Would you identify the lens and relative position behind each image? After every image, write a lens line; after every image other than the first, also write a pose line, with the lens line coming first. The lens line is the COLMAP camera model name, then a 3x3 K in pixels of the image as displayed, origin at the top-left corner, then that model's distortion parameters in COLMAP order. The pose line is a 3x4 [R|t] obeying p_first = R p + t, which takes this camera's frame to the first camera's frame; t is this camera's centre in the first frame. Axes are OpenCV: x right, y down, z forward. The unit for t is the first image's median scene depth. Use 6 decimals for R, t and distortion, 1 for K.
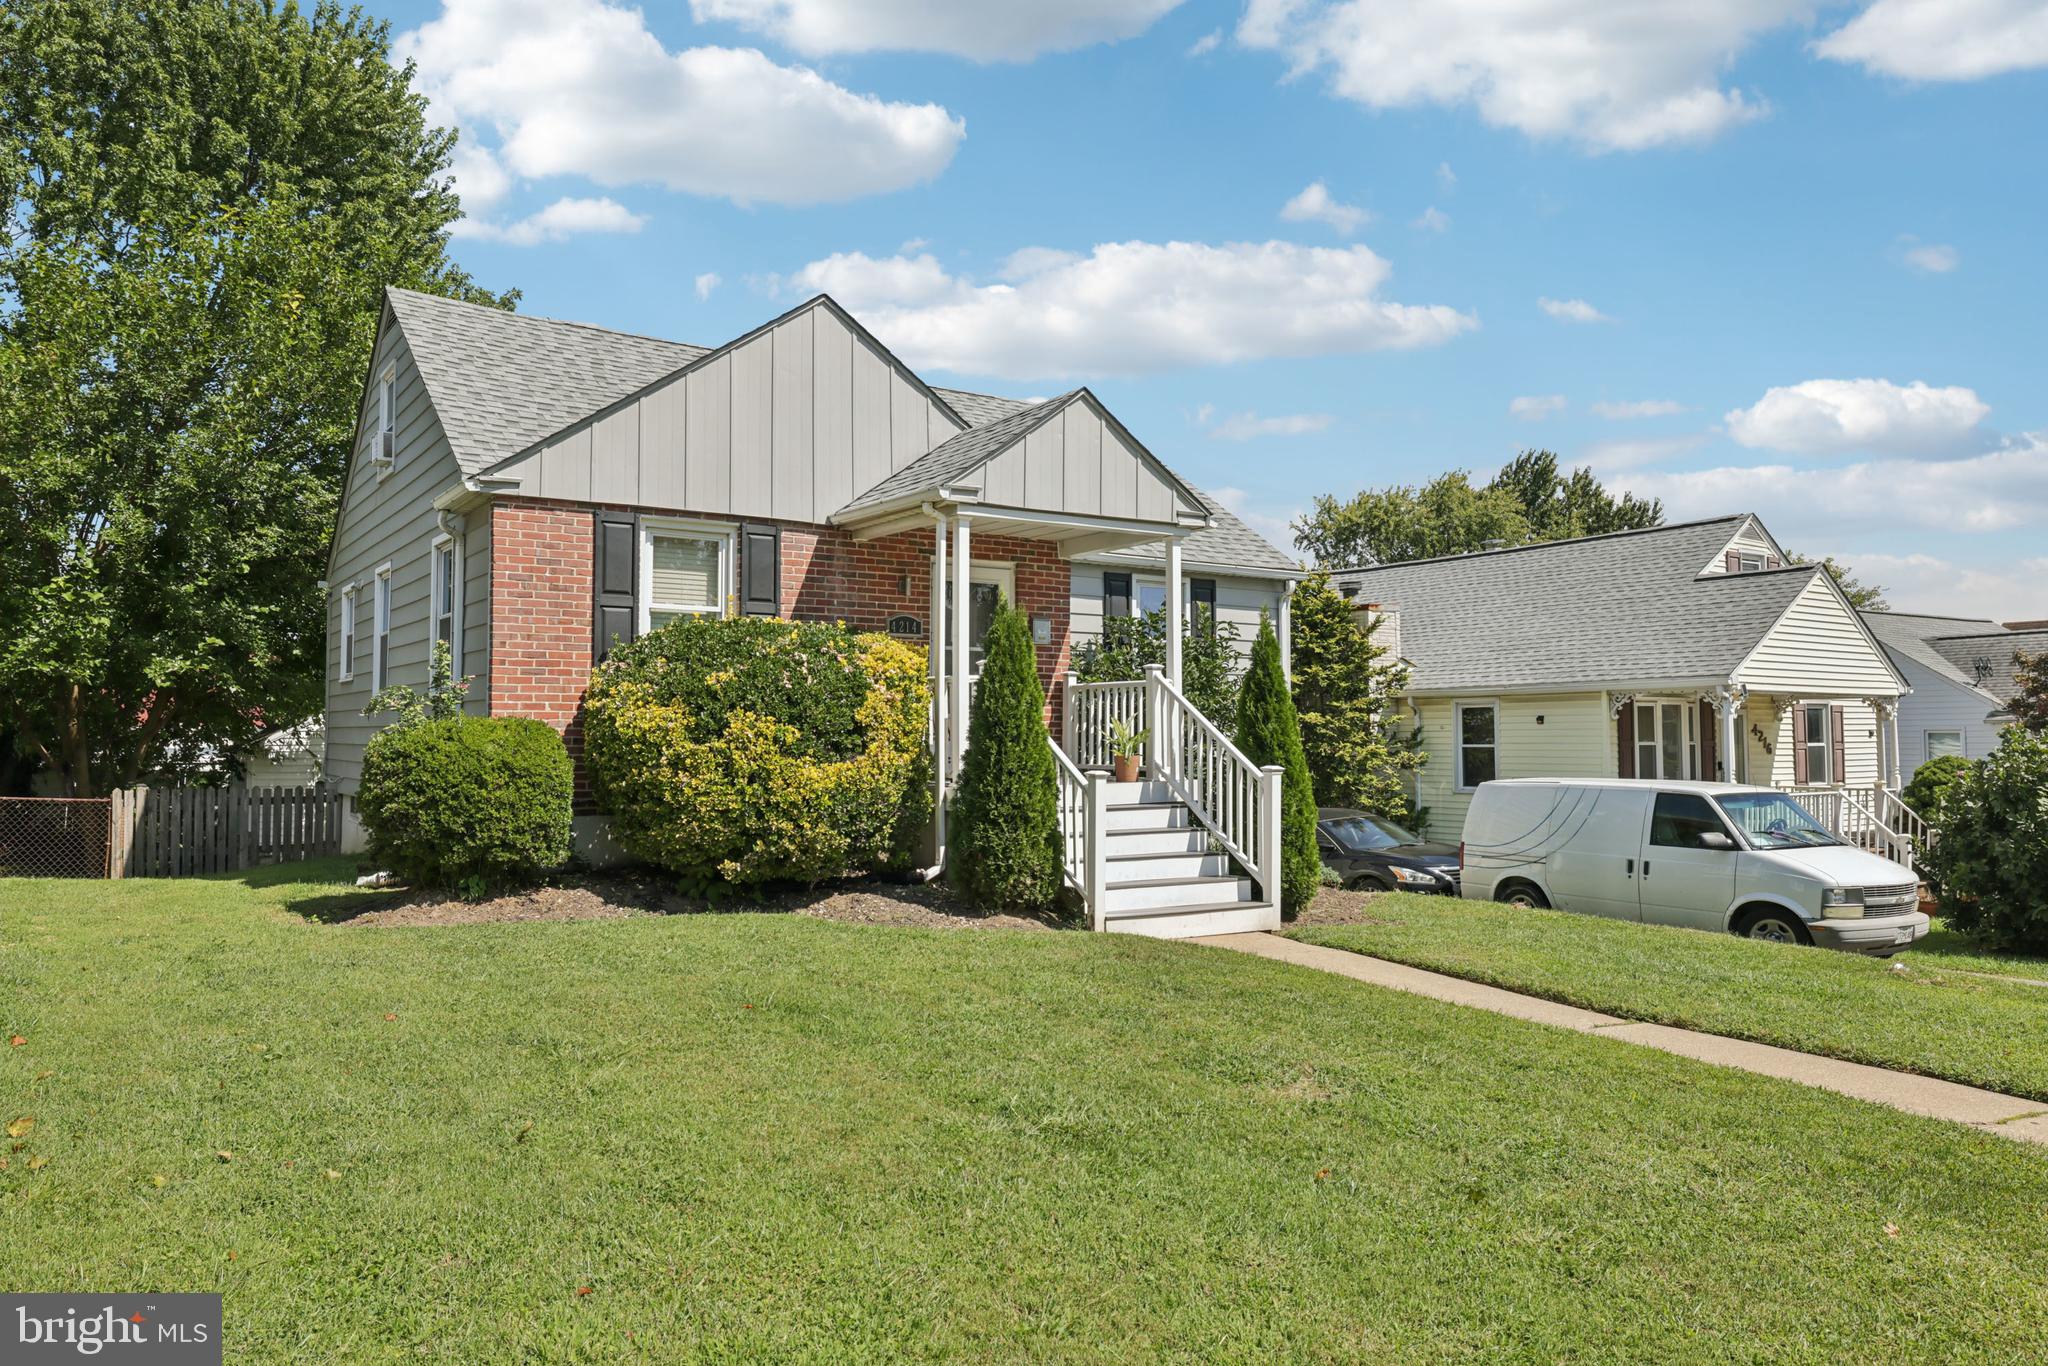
lens RADIAL K [[1378.2, 0, 1037.3], [0, 1378.2, 660.9], [0, 0, 1]] dist [-0.003311, 0.010253]
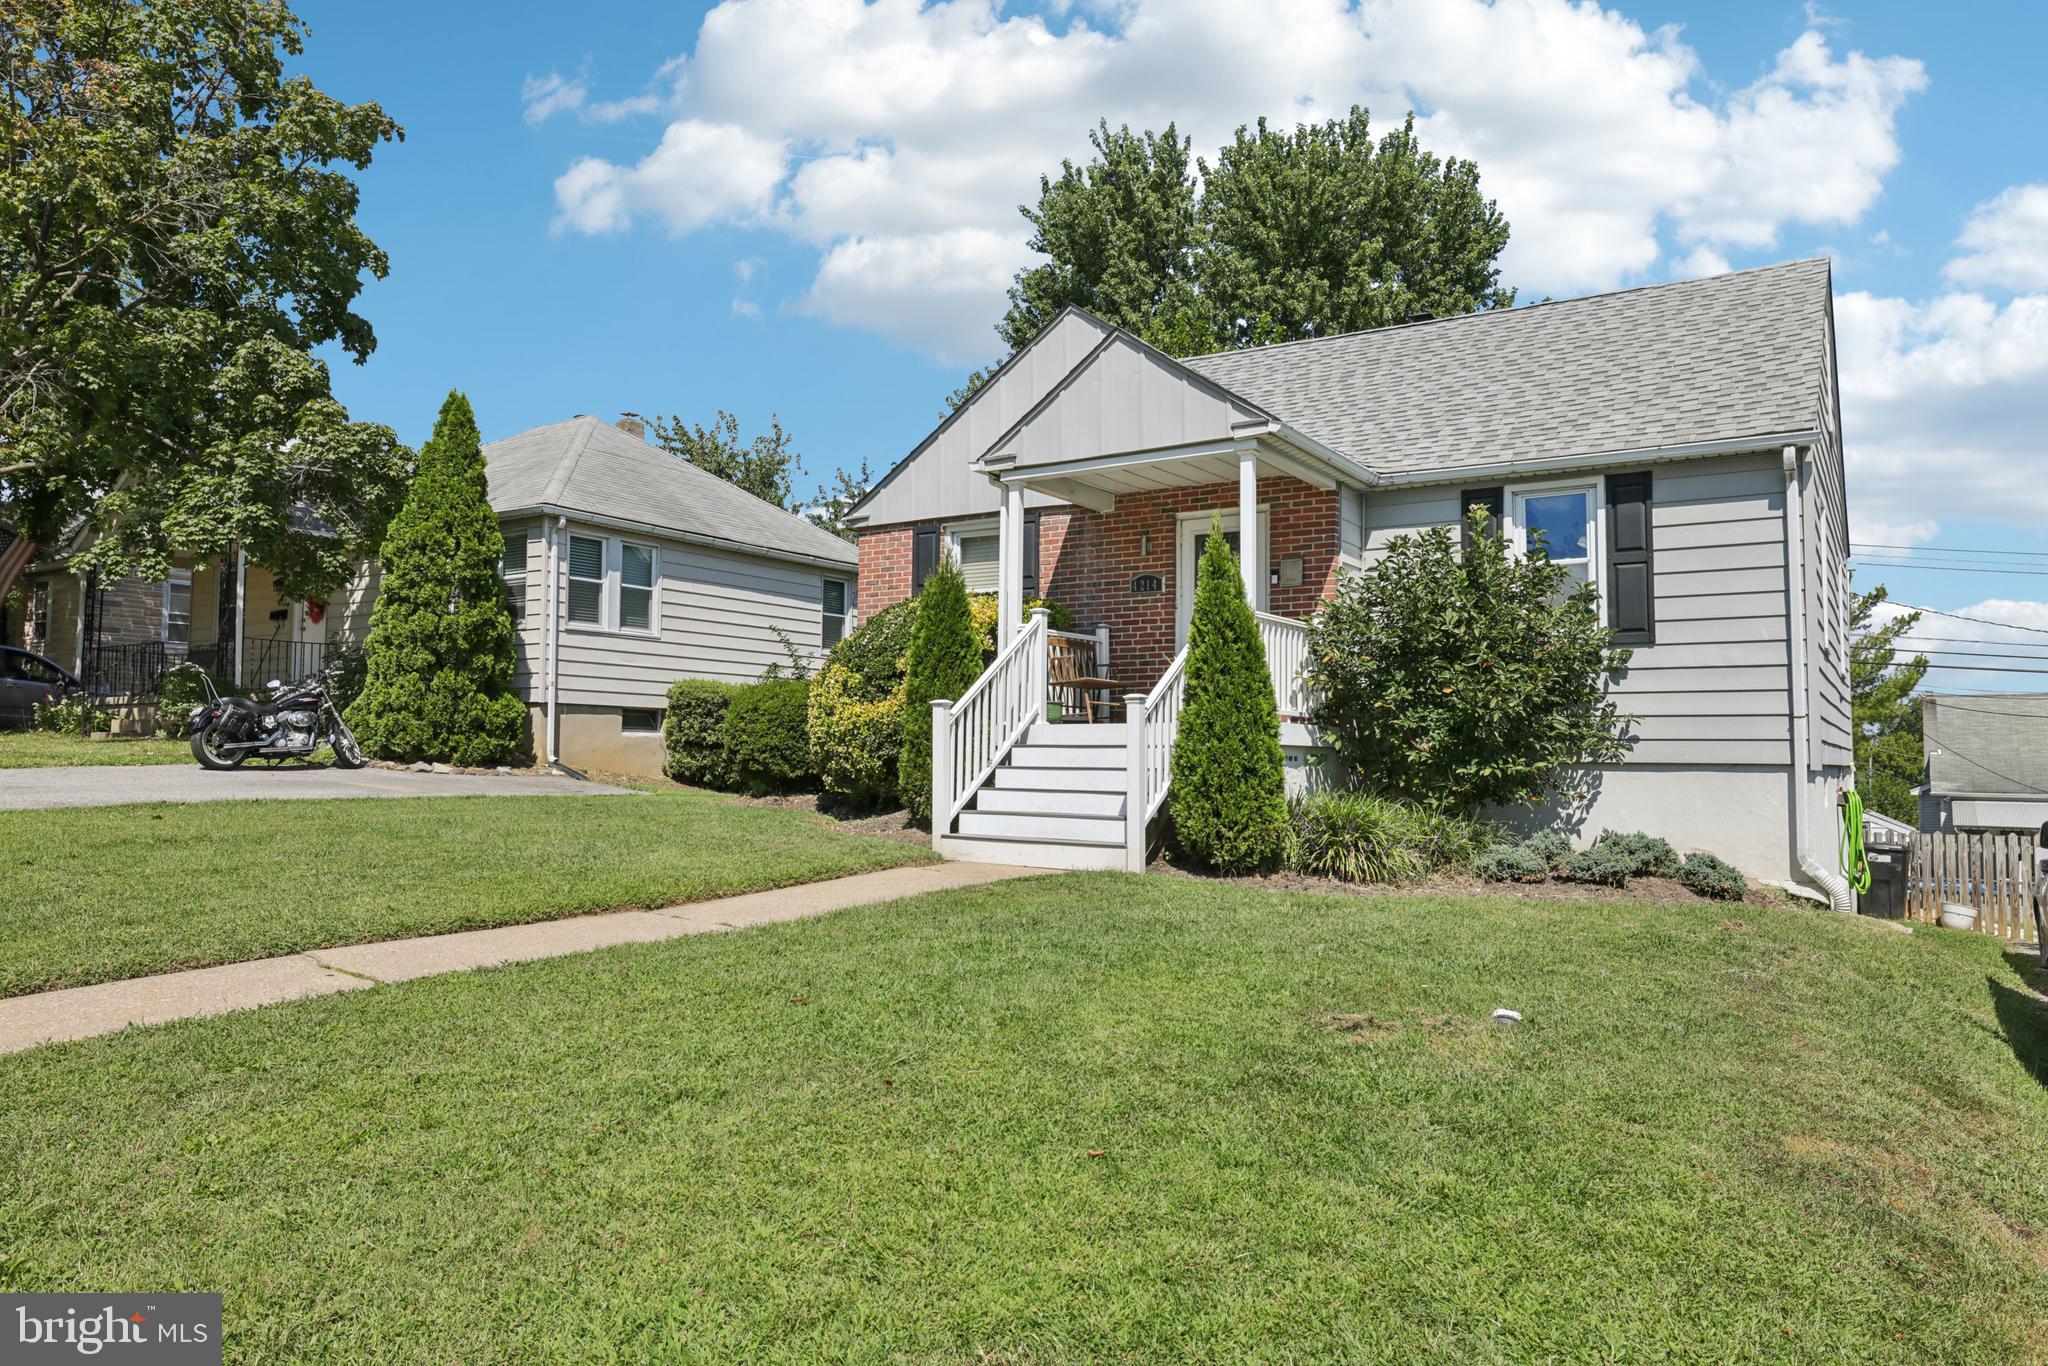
lens RADIAL K [[1378.2, 0, 1020.8], [0, 1378.2, 677.9], [0, 0, 1]] dist [-0.003311, 0.010253]
pose [[0.379217, -0.051189, -0.923891, 0.957517], [0.039365, 0.998457, -0.039163, 0.095556], [0.924470, -0.021518, 0.380647, 0.575392]]
